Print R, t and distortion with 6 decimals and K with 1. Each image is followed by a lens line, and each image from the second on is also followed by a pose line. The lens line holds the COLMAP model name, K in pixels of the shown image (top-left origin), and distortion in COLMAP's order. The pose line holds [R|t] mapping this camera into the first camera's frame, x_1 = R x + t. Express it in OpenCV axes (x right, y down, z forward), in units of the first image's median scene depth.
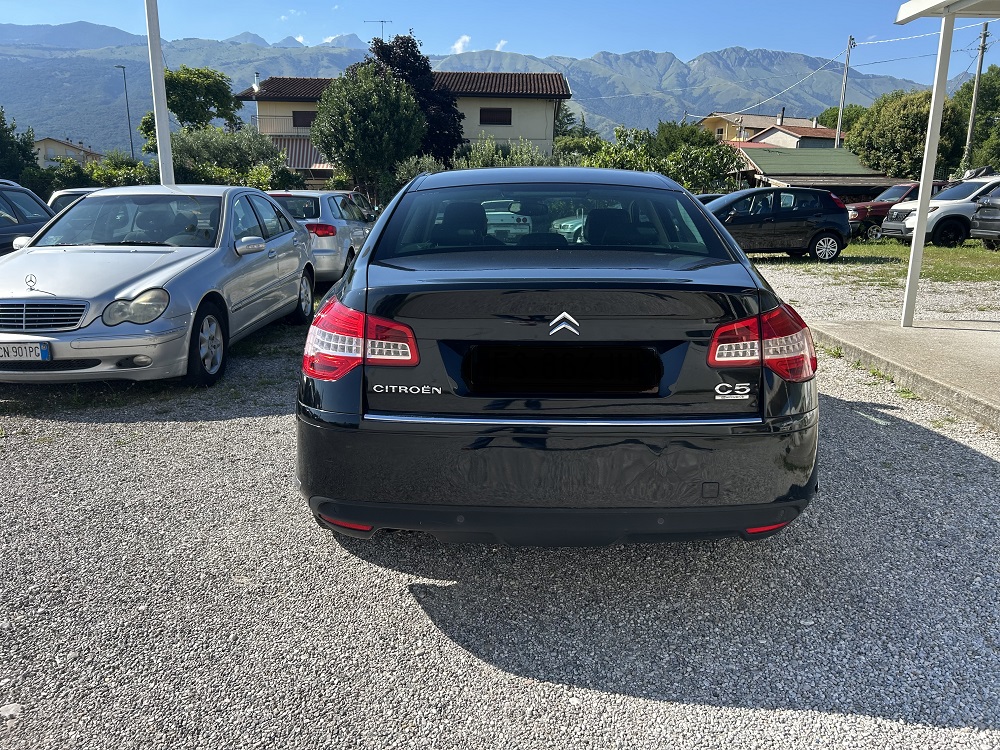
lens RADIAL K [[758.2, 0, 495.5], [0, 758.2, 375.9], [0, 0, 1]] dist [0.044398, -0.044663]
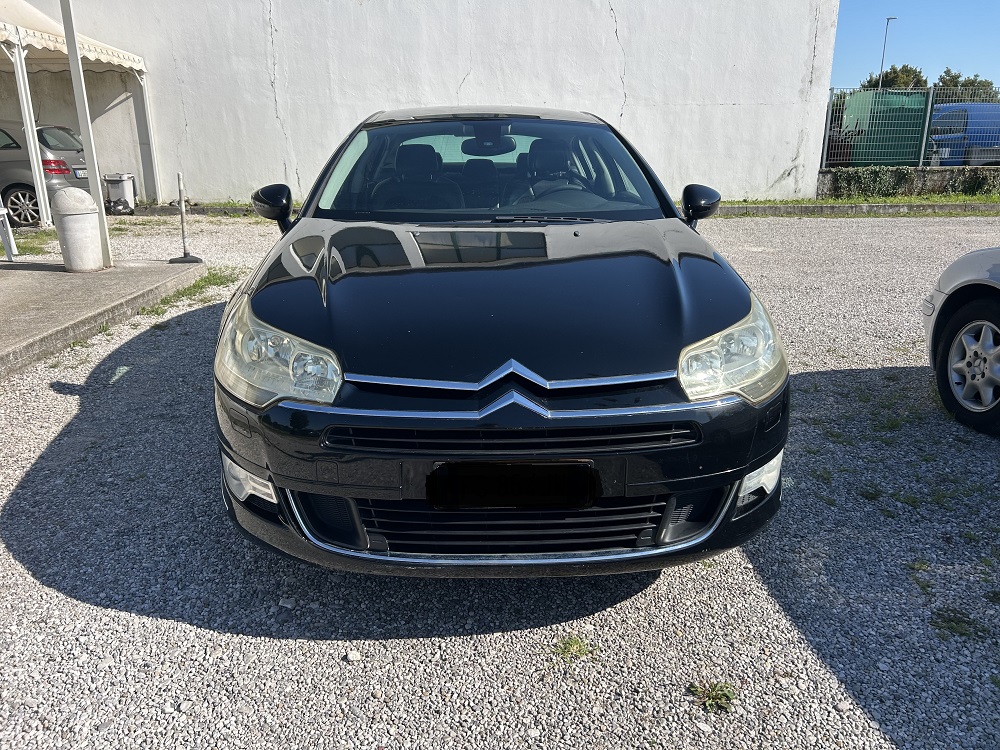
lens RADIAL K [[758.2, 0, 493.8], [0, 758.2, 375.8], [0, 0, 1]] dist [0.044398, -0.044663]
pose [[-0.998256, 0.012772, -0.057635, 0.015755], [-0.017636, 0.867203, 0.497643, -0.075307], [0.056338, 0.497791, -0.865465, 0.331615]]
